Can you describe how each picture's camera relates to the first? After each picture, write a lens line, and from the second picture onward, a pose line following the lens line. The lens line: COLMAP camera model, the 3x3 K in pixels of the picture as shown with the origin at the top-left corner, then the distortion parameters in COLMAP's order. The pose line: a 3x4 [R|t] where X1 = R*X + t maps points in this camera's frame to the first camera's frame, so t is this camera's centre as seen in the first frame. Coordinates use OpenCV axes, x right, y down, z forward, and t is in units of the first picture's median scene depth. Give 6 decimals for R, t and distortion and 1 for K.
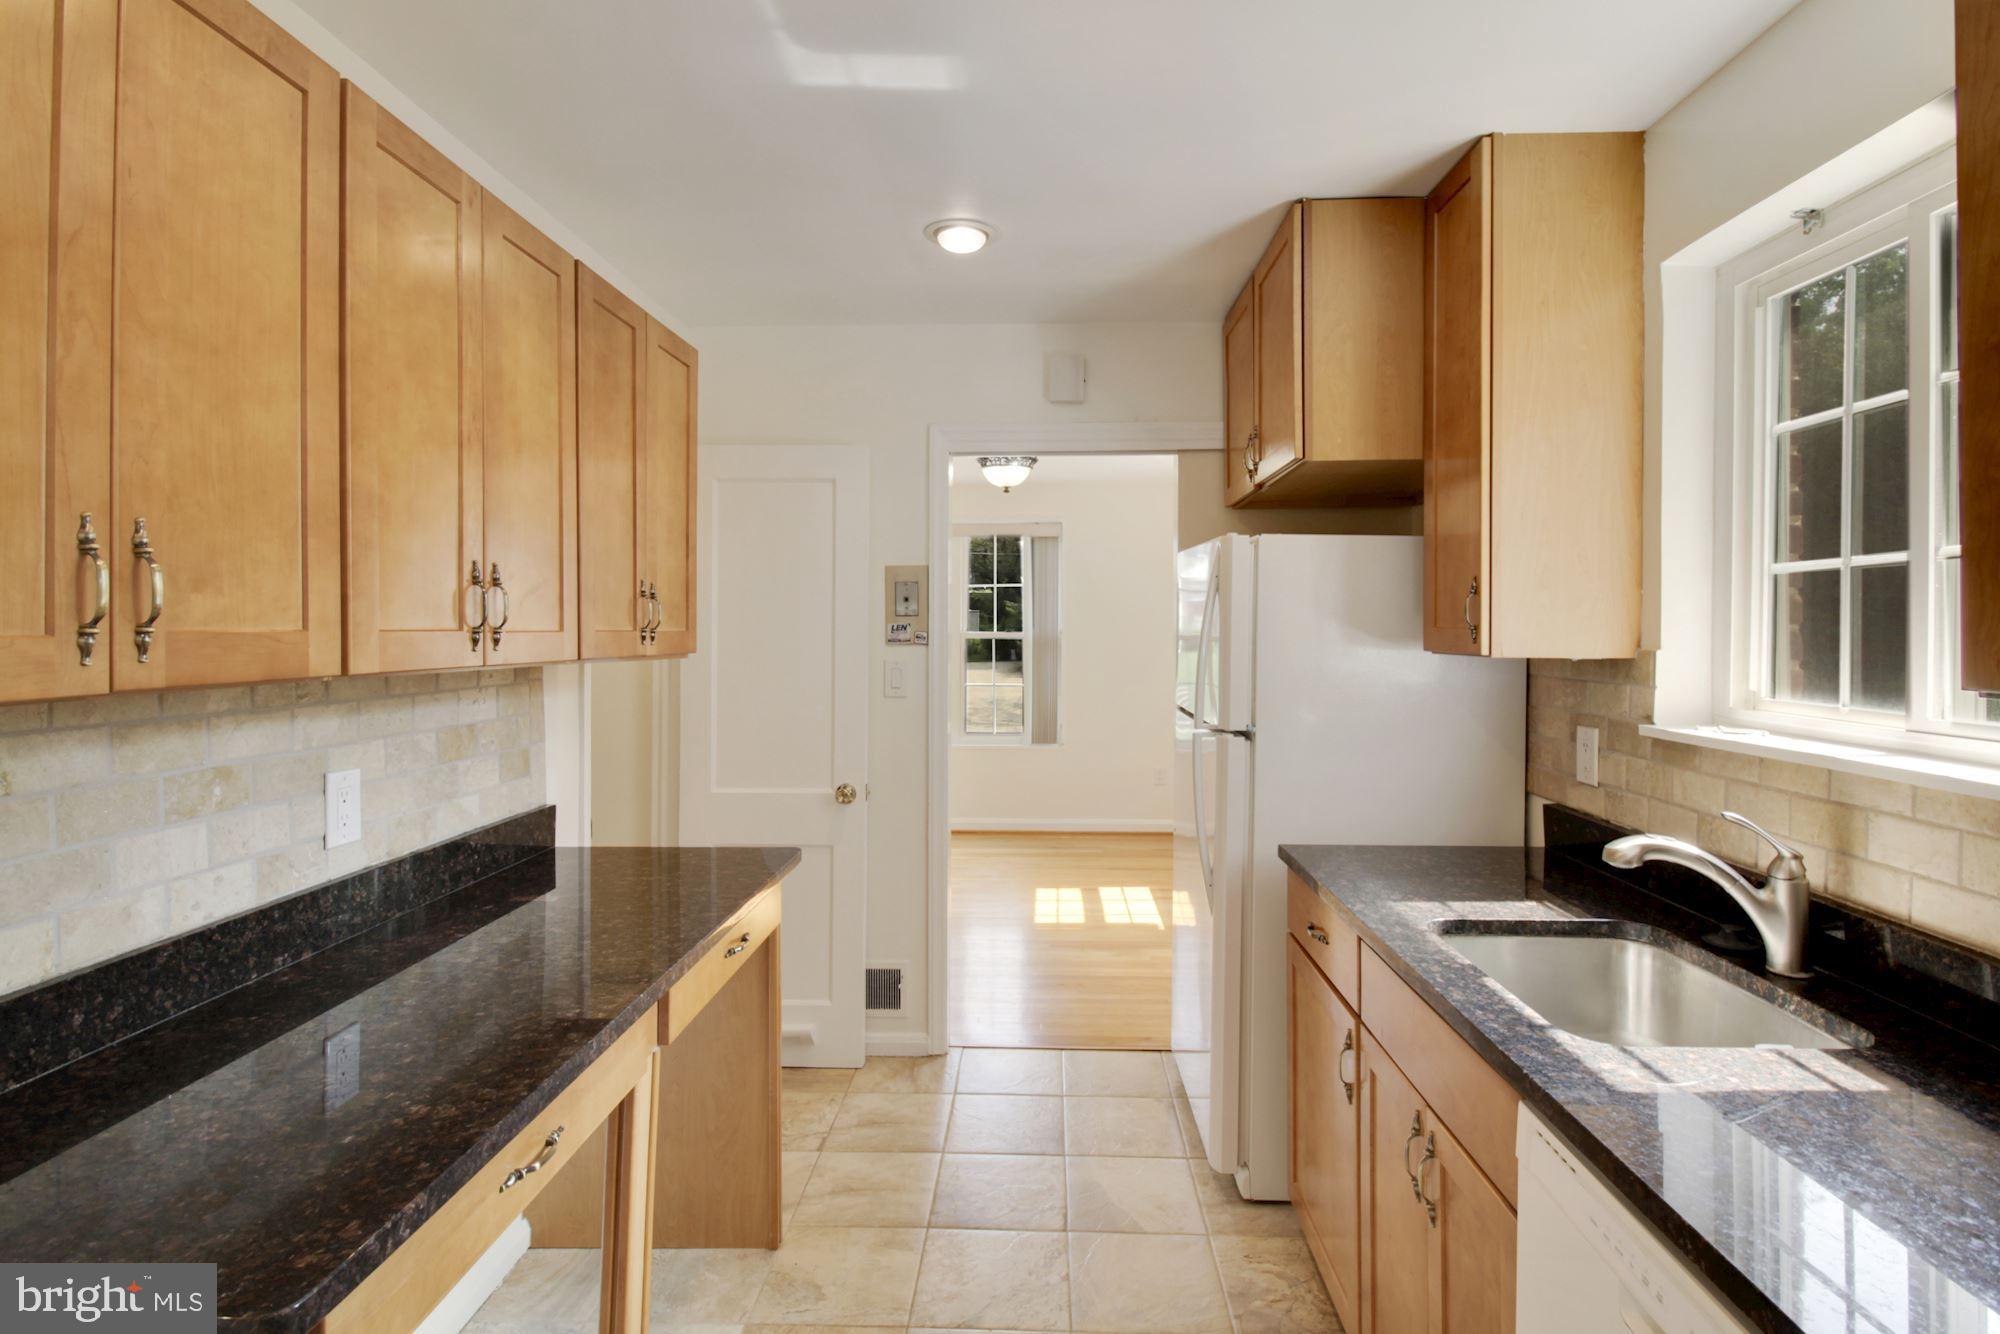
lens RADIAL K [[960.0, 0, 1006.3], [0, 960.0, 625.8], [0, 0, 1]] dist [-0.000601, -0.017061]
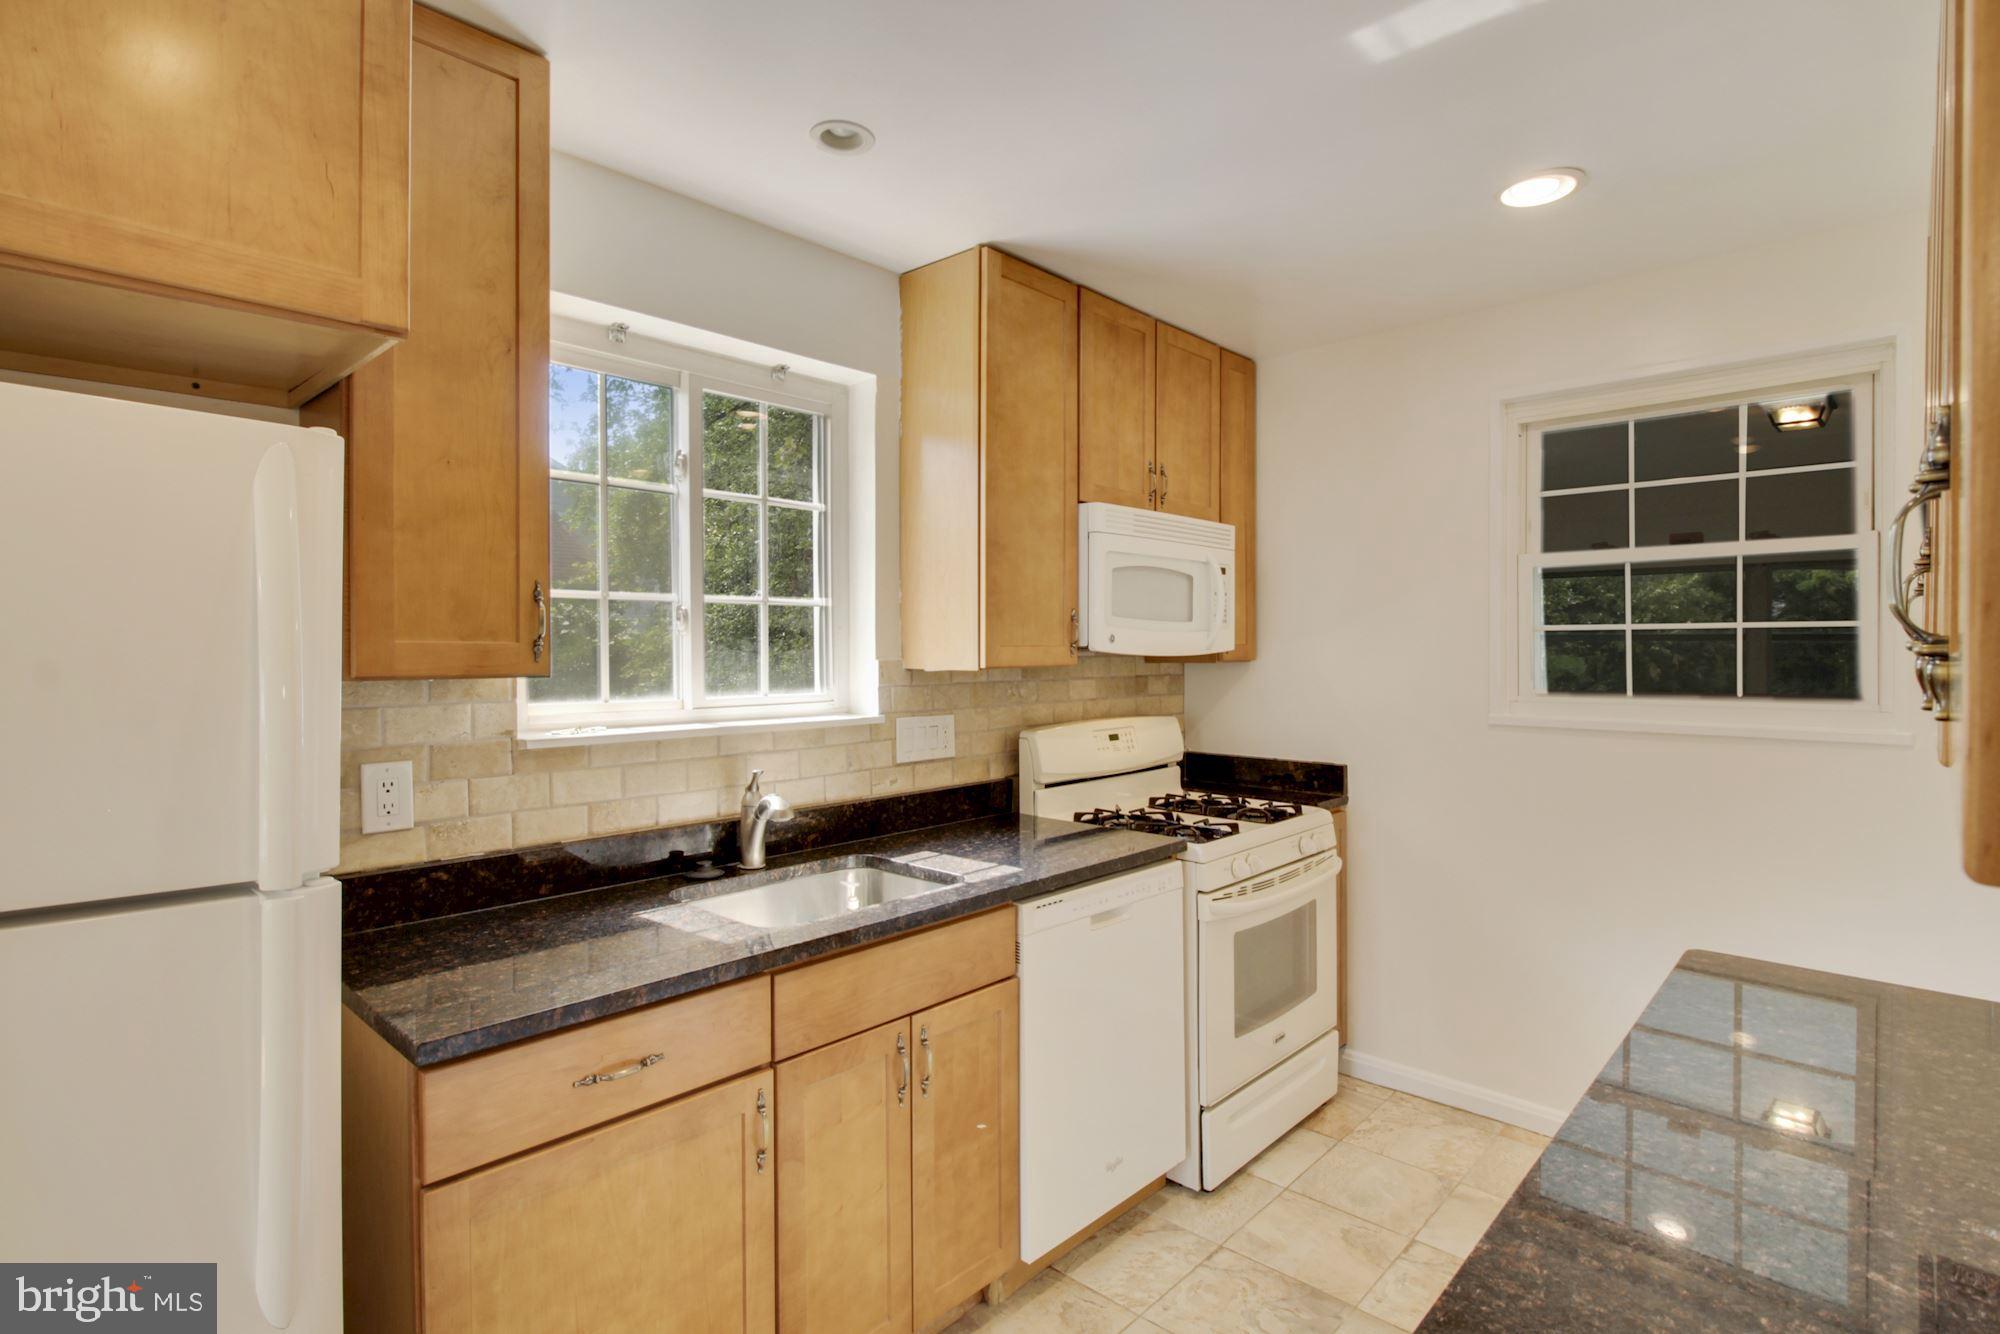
lens RADIAL K [[1021.3, 0, 1004.7], [0, 1021.3, 665.5], [0, 0, 1]] dist [0.029165, -0.031959]
pose [[-0.766428, -0.009772, 0.642256, -0.404474], [0.002227, 0.999838, 0.017871, 0.007348], [-0.642326, 0.015127, -0.766282, 1.464512]]
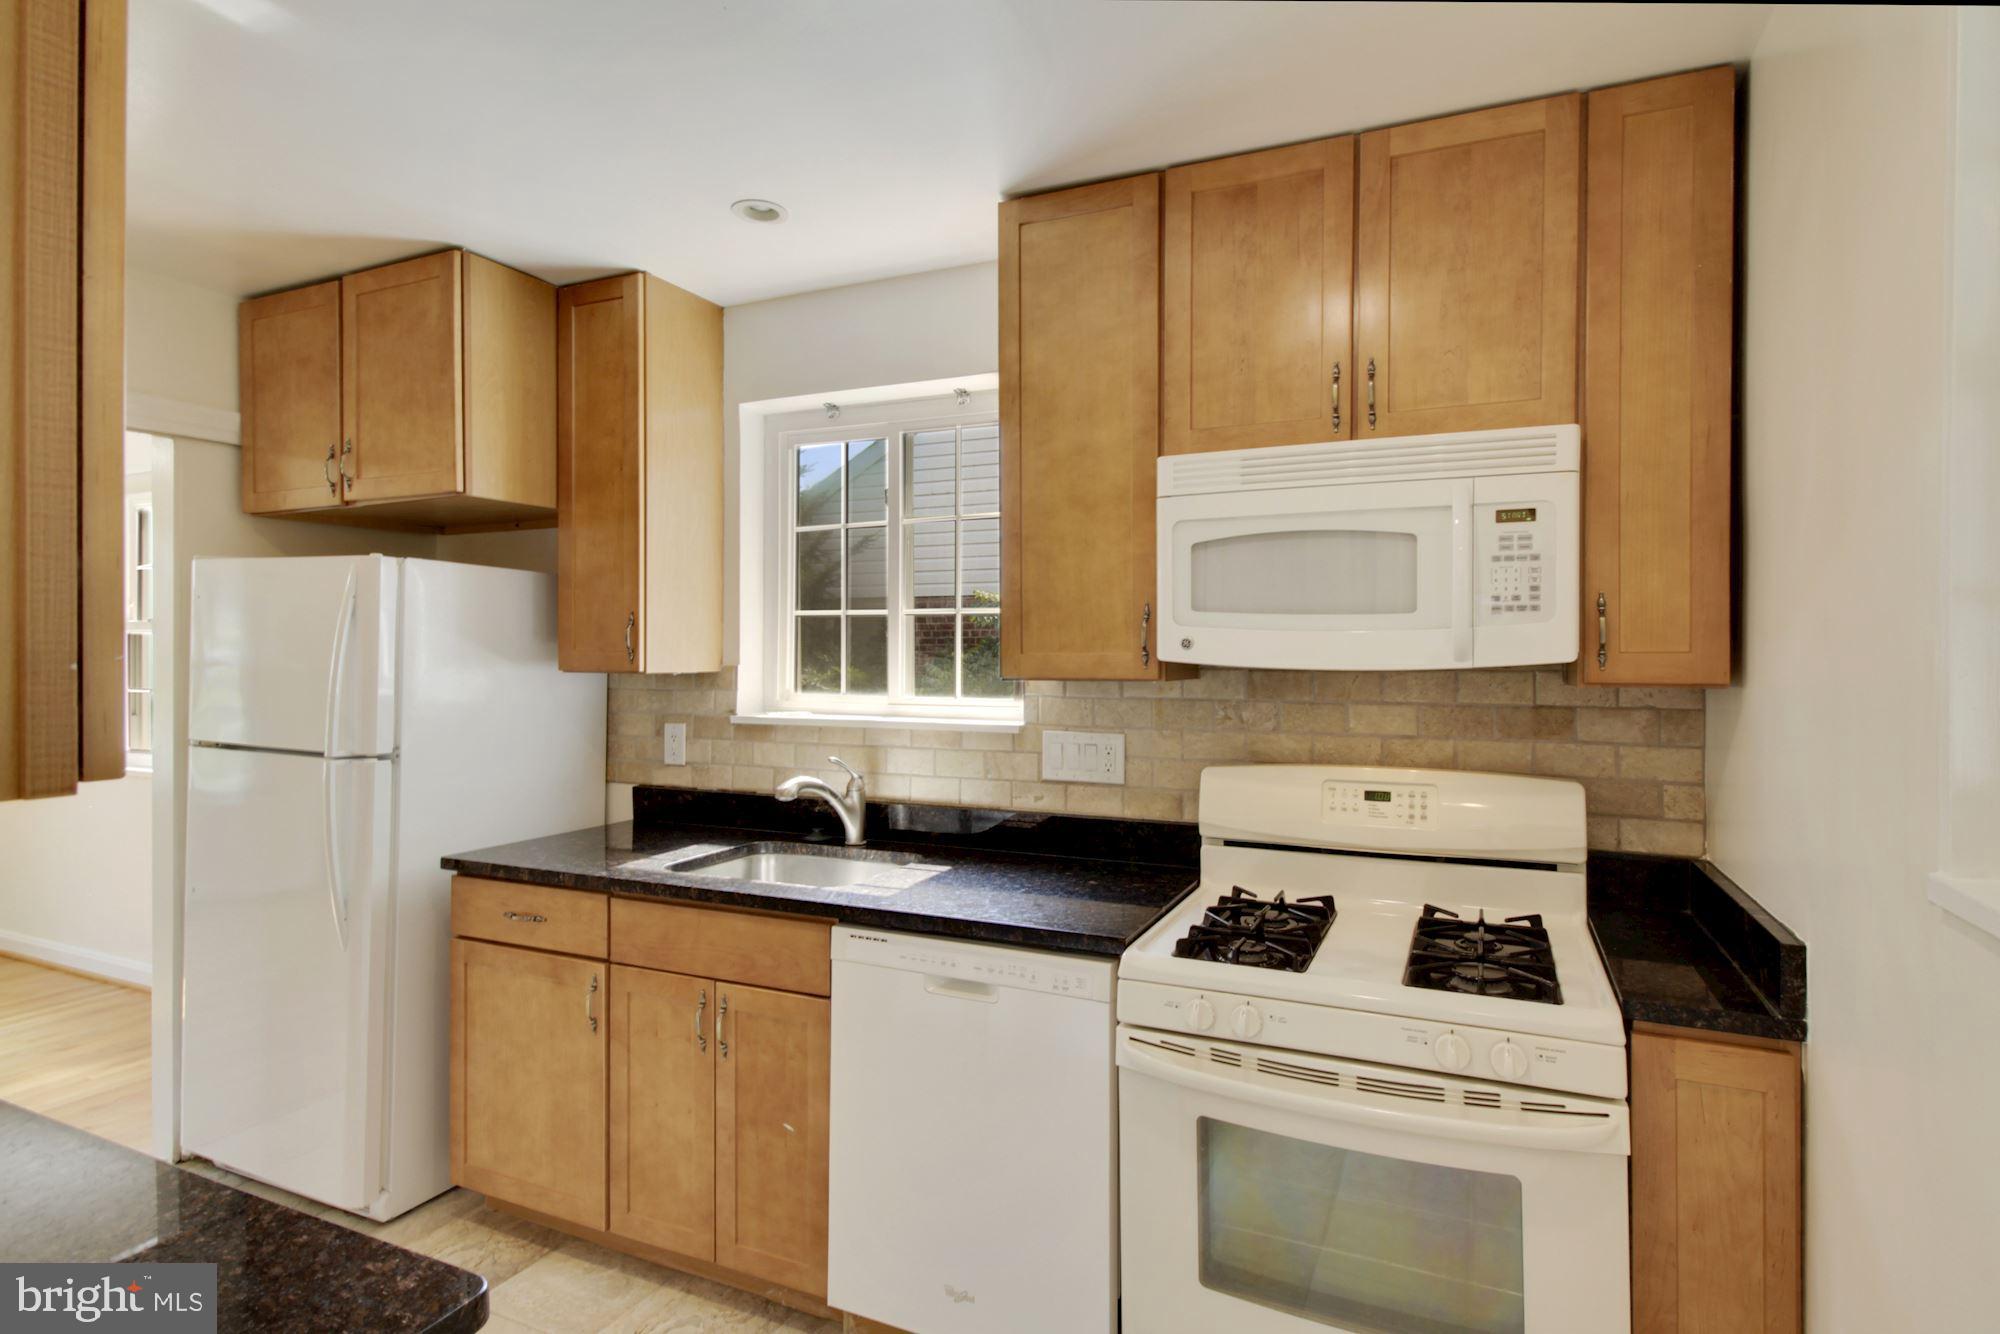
lens RADIAL K [[1021.3, 0, 1004.7], [0, 1021.3, 665.5], [0, 0, 1]] dist [0.029165, -0.031959]
pose [[0.382850, -0.012390, 0.923727, -0.618140], [-0.000809, 0.999905, 0.013747, 0.003020], [-0.923810, -0.006011, 0.382804, 0.004677]]
